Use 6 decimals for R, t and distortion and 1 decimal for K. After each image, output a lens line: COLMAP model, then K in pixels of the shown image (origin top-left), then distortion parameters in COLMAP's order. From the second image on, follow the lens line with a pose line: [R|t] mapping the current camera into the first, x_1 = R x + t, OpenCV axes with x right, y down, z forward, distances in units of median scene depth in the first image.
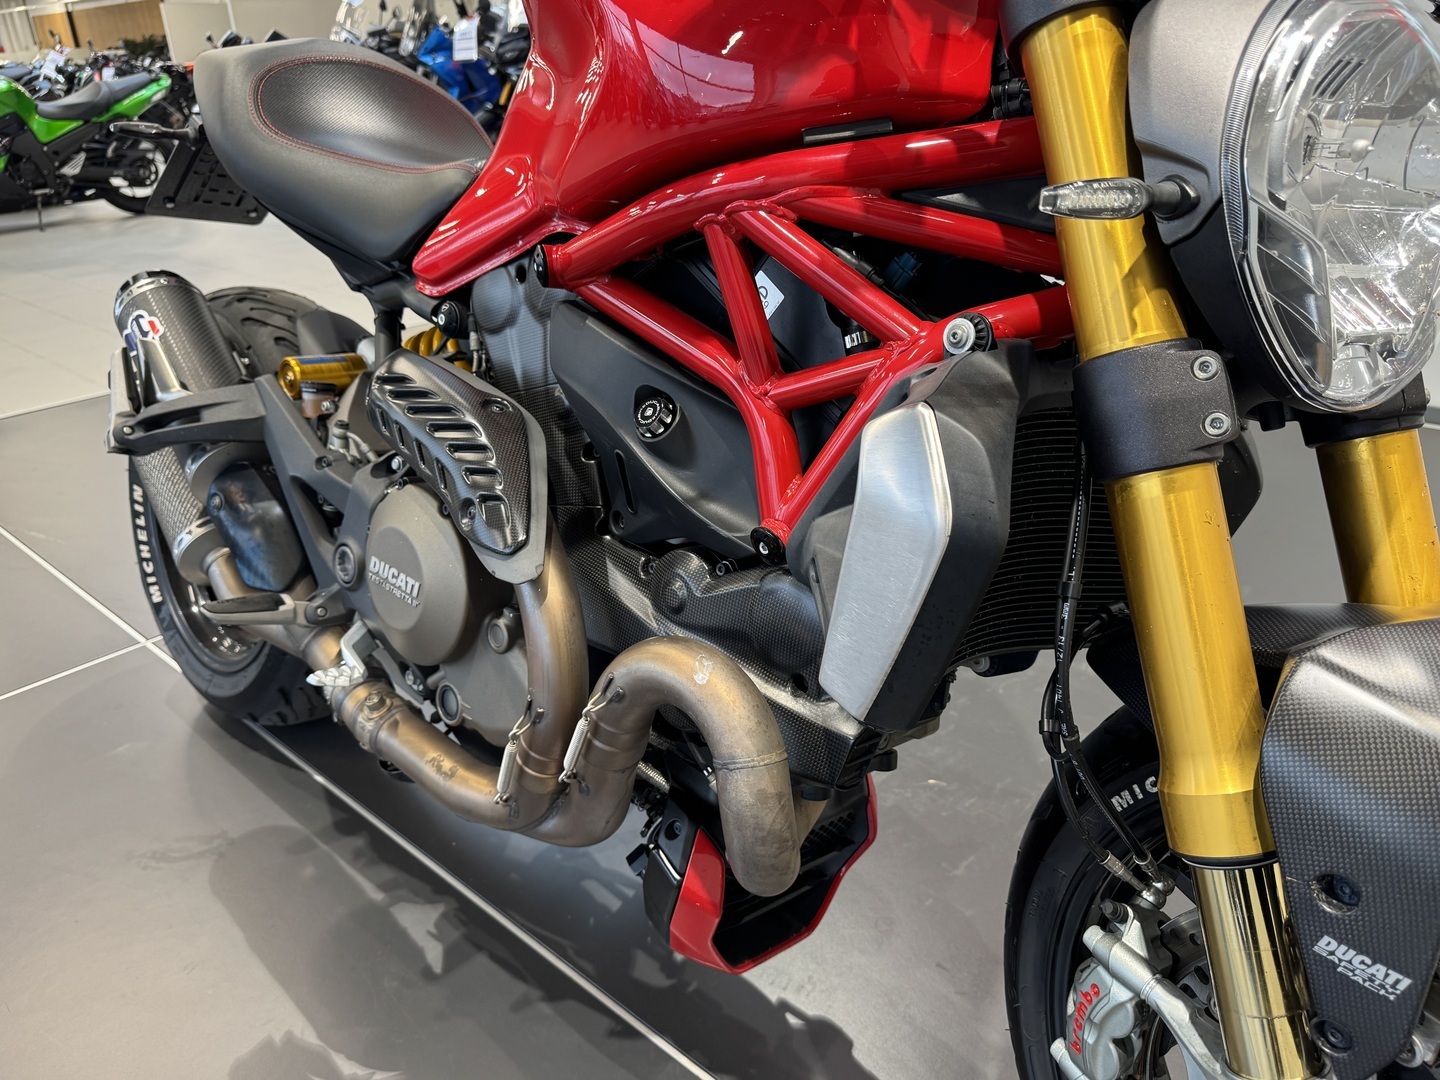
lens RADIAL K [[1095.4, 0, 717.8], [0, 1095.4, 541.9], [0, 0, 1]] dist [-0.013915, 0.008510]
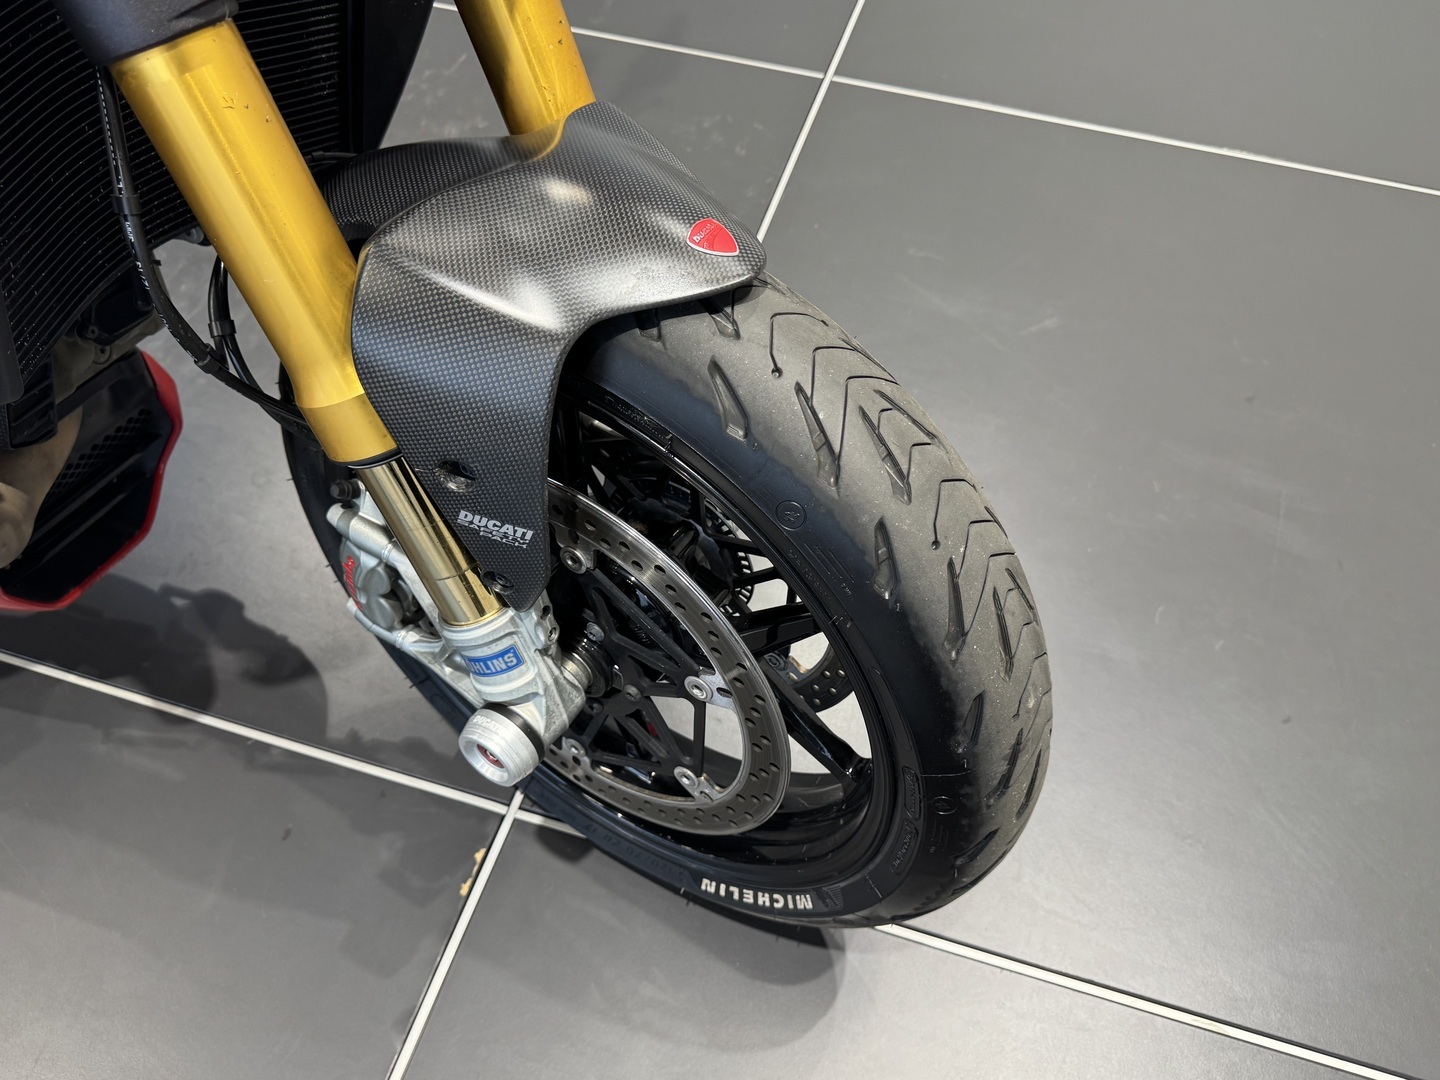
lens RADIAL K [[1095.4, 0, 714.1], [0, 1095.4, 532.6], [0, 0, 1]] dist [-0.013915, 0.008510]
pose [[0.893154, -0.325531, 0.310330, 0.201094], [0.130241, 0.847648, 0.514325, -0.059597], [-0.430479, -0.418954, 0.799478, 0.020468]]
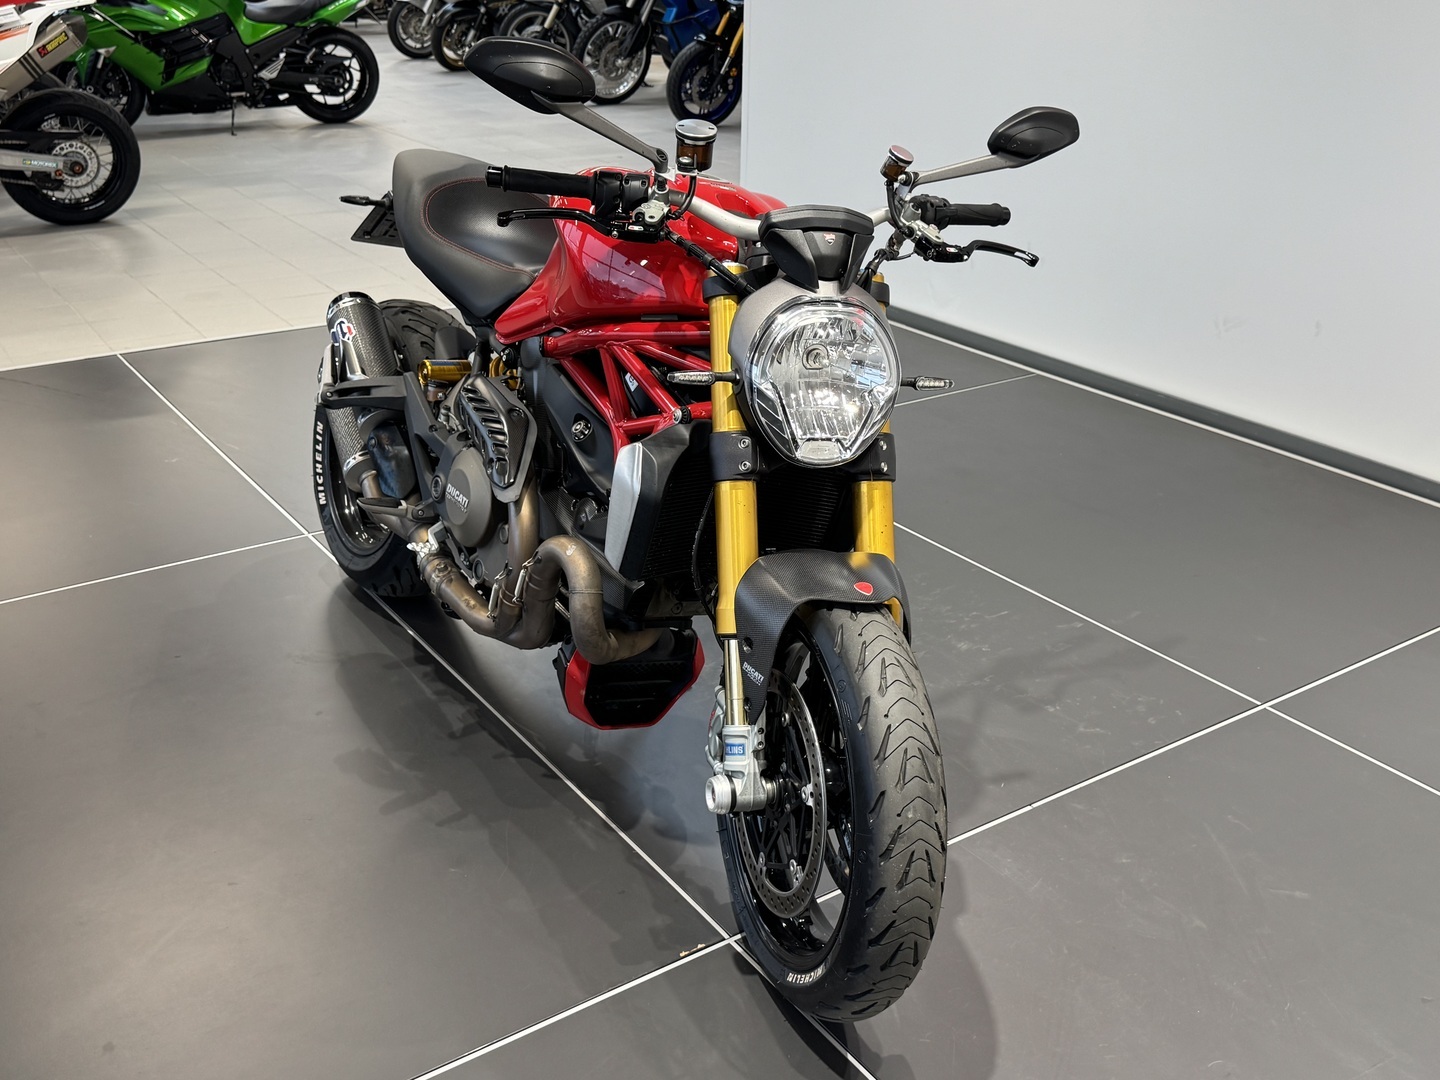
lens RADIAL K [[1436.3, 0, 717.5], [0, 1436.3, 547.0], [0, 0, 1]] dist [0.034627, 0.000000]
pose [[0.974230, 0.137077, -0.179126, 0.491887], [-0.137089, 0.990482, 0.012373, 0.023125], [0.179117, 0.012502, 0.983748, -1.114270]]
